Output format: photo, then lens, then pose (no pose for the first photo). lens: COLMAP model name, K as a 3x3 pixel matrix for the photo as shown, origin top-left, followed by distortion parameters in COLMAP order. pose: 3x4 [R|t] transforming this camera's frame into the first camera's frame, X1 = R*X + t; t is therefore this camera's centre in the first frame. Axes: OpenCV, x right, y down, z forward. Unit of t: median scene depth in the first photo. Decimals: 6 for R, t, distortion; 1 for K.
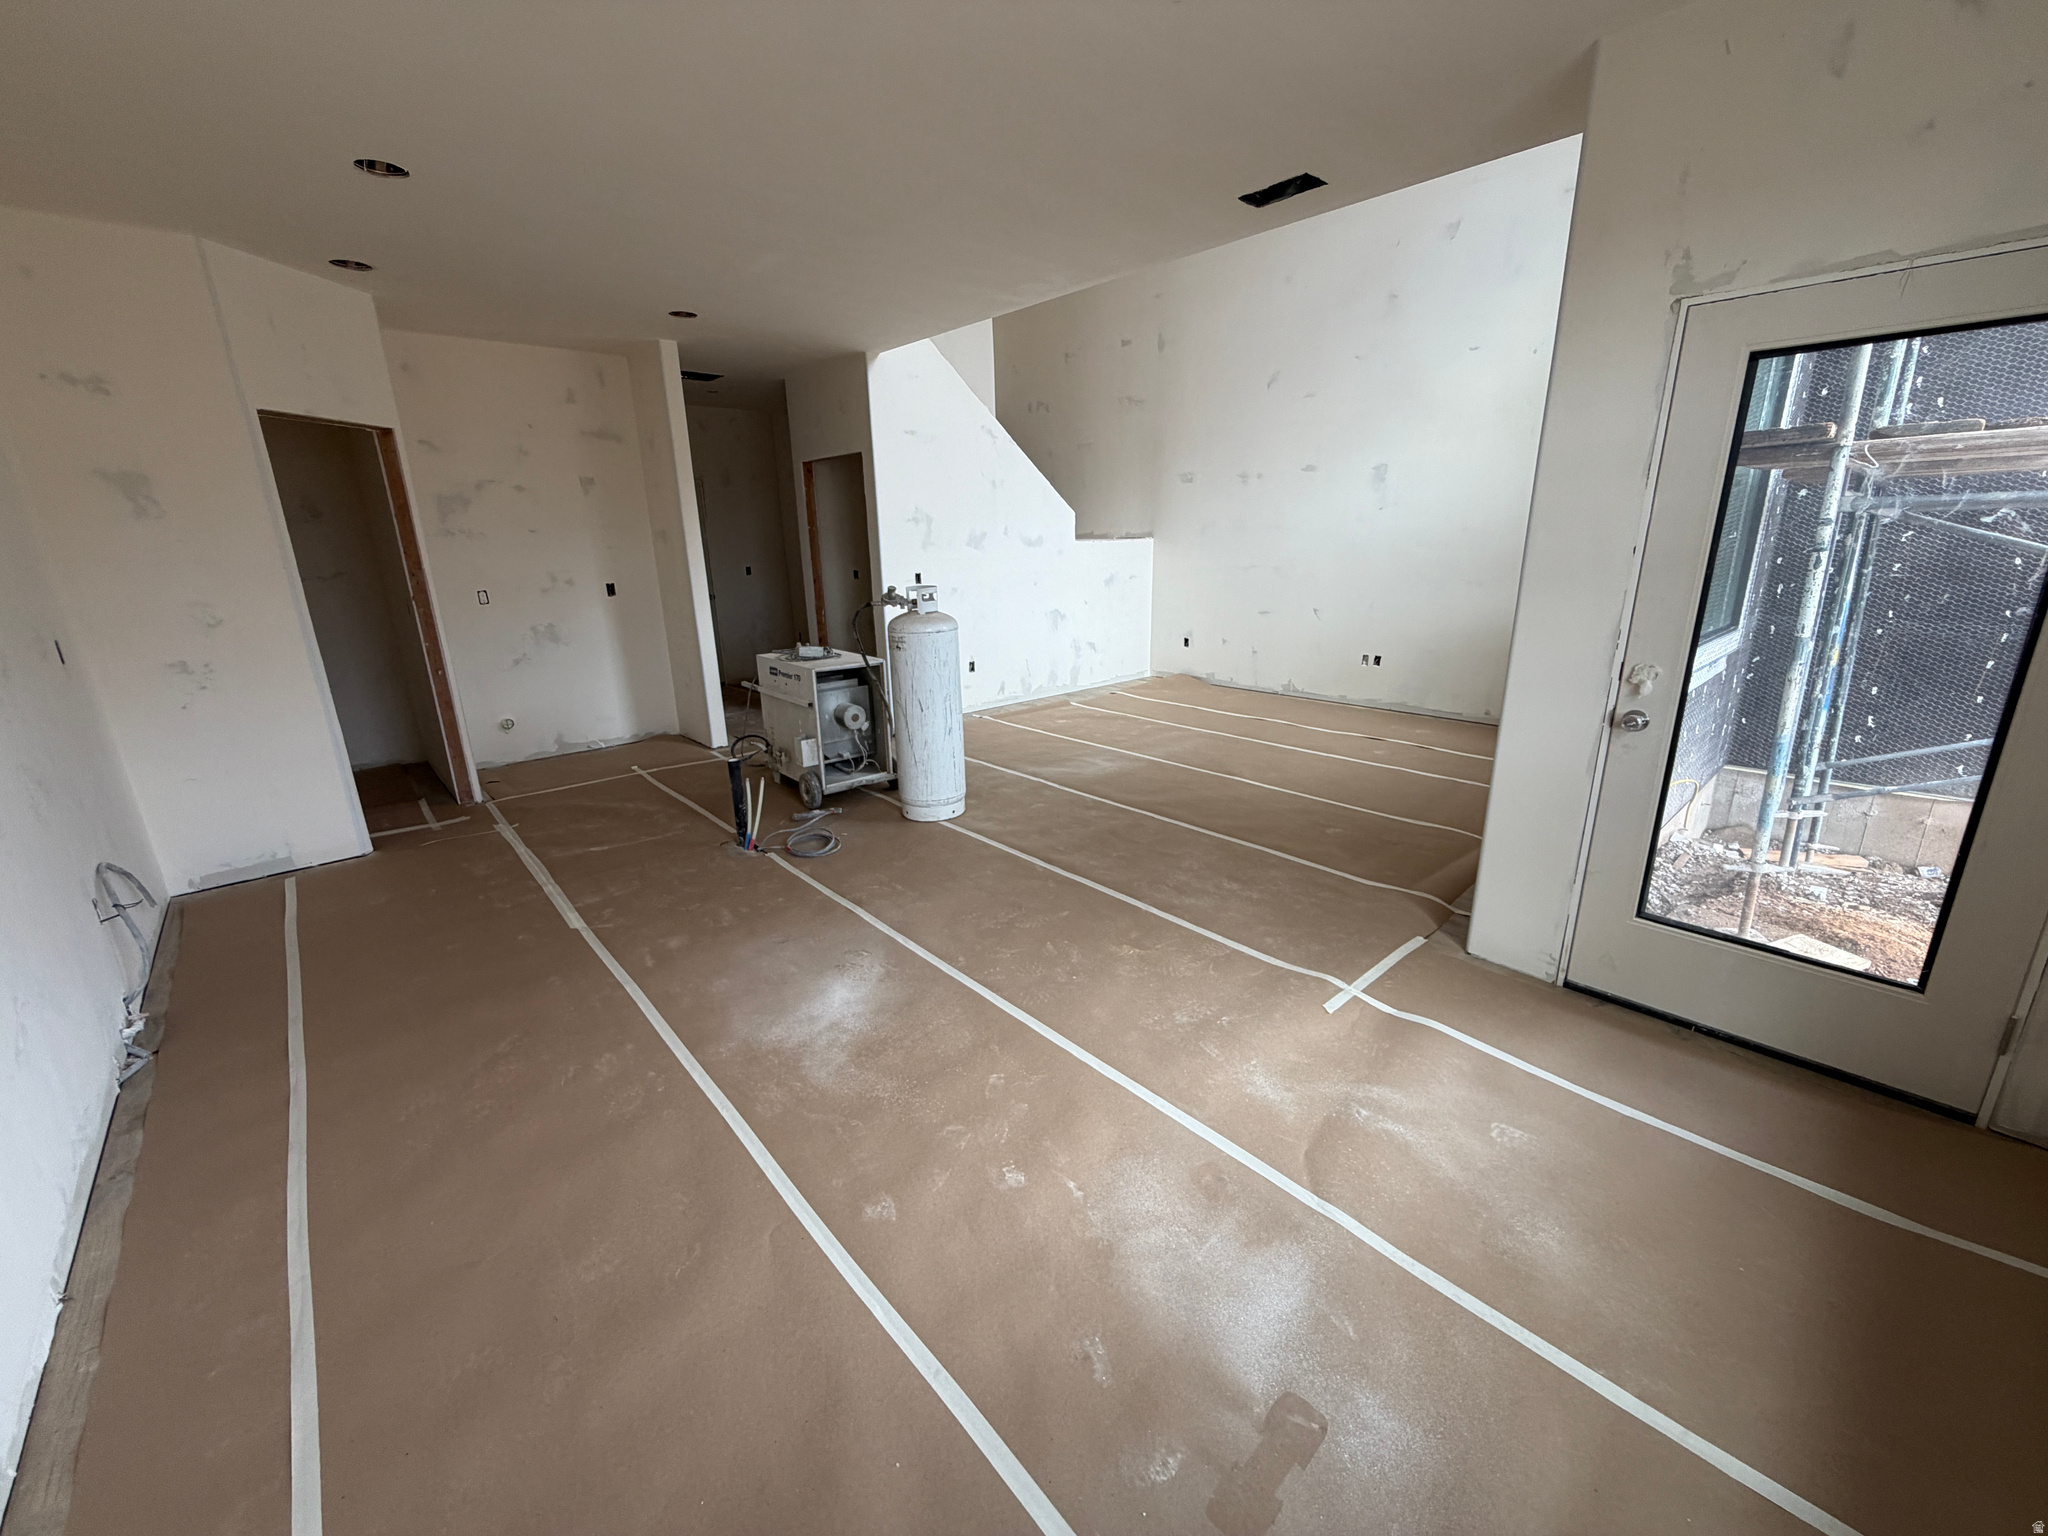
lens RADIAL K [[820.4, 0, 1012.5], [0, 820.4, 771.5], [0, 0, 1]] dist [0.001324, 0.000020]
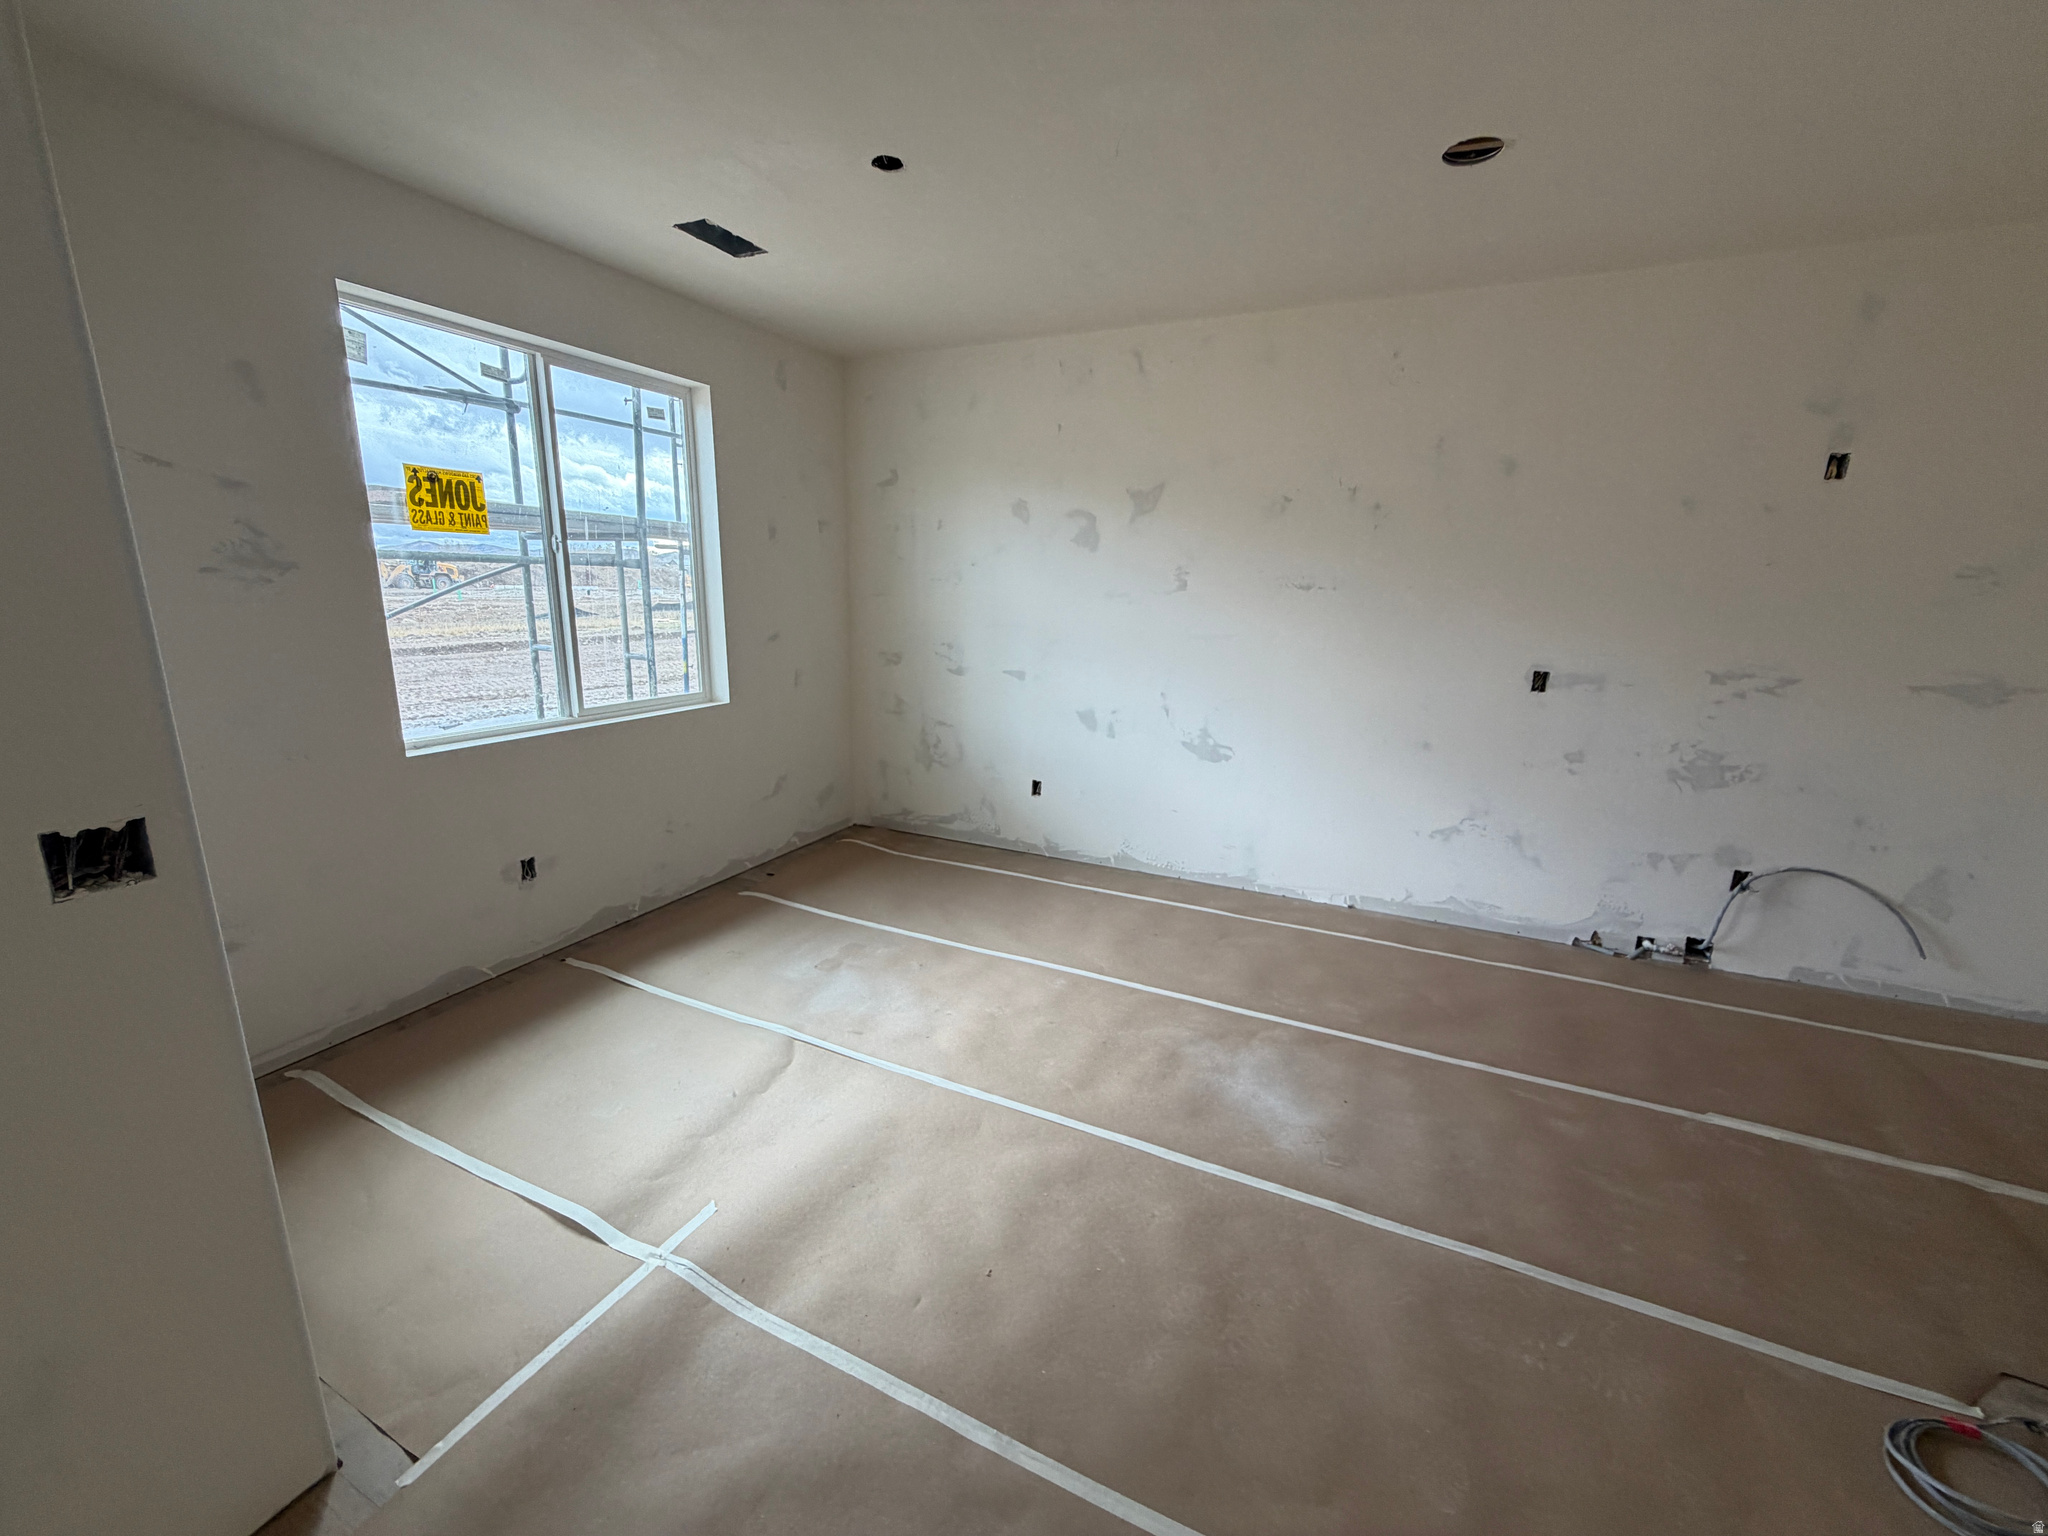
lens RADIAL K [[820.4, 0, 1014.3], [0, 820.4, 764.6], [0, 0, 1]] dist [0.001324, 0.000020]
pose [[-0.924843, 0.091365, -0.369212, 0.148852], [-0.101949, 0.875650, 0.472062, -0.193736], [0.366430, 0.474224, -0.800525, 0.622538]]
